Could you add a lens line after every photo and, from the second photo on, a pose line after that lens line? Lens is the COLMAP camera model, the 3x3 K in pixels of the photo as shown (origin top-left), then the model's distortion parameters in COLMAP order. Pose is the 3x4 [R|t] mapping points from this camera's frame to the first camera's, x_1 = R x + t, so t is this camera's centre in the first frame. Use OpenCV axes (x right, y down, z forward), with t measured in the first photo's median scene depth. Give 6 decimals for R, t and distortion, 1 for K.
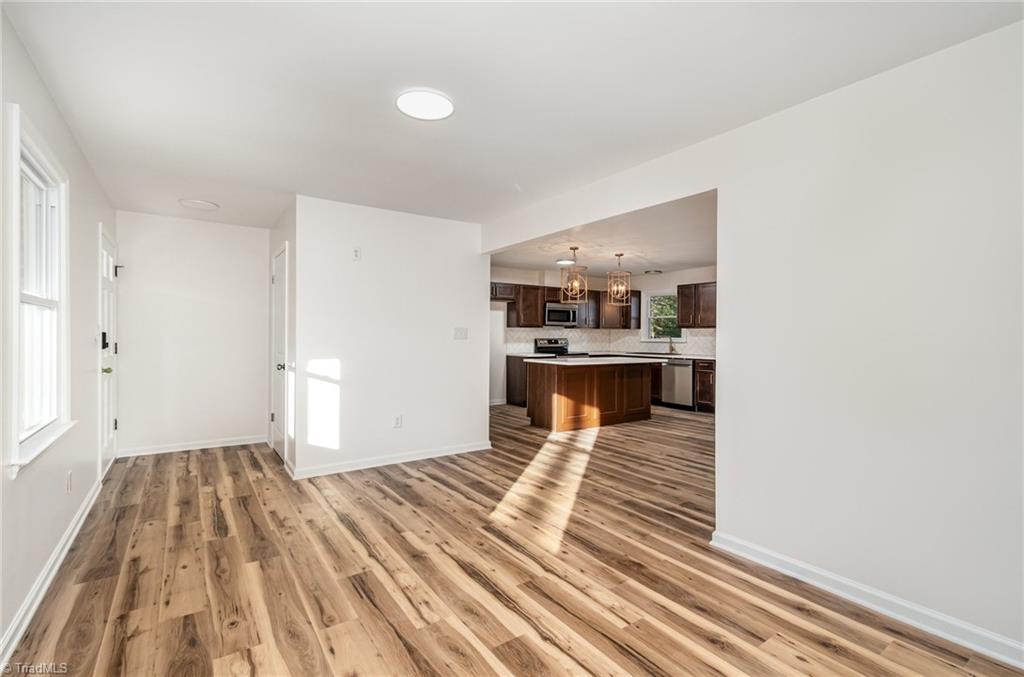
lens RADIAL K [[462.9, 0, 512.3], [0, 462.9, 340.8], [0, 0, 1]] dist [0.002737, 0.000288]
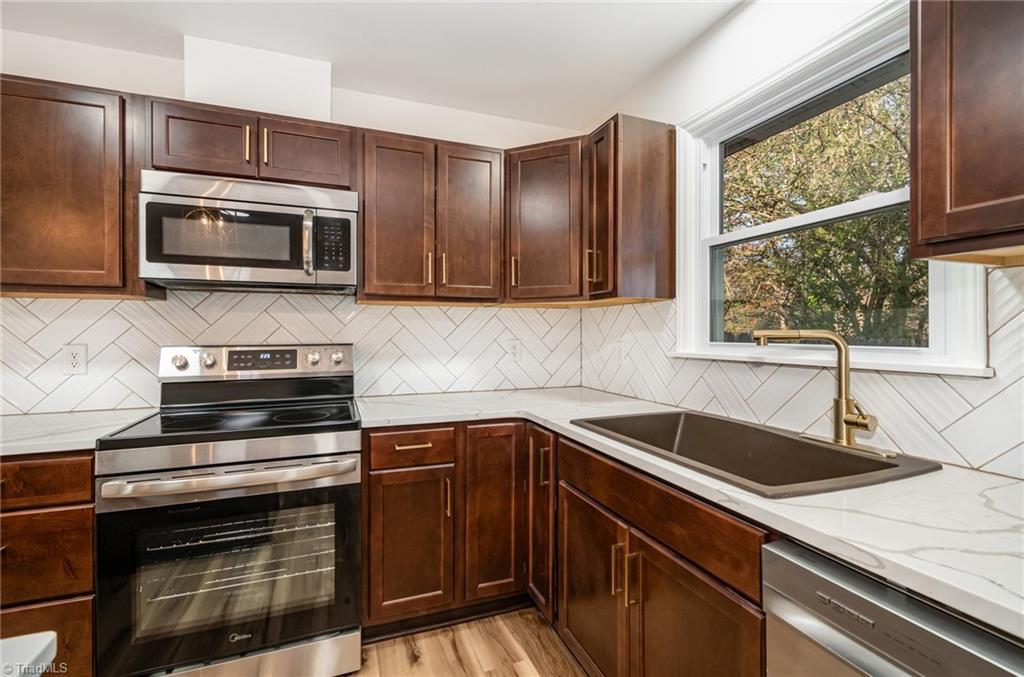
lens RADIAL K [[462.9, 0, 511.5], [0, 462.9, 329.4], [0, 0, 1]] dist [0.002737, 0.000288]
pose [[0.970383, -0.002644, -0.241559, 0.267664], [0.000762, 0.999969, -0.007885, -0.010275], [0.241572, 0.007468, 0.970354, 0.807846]]
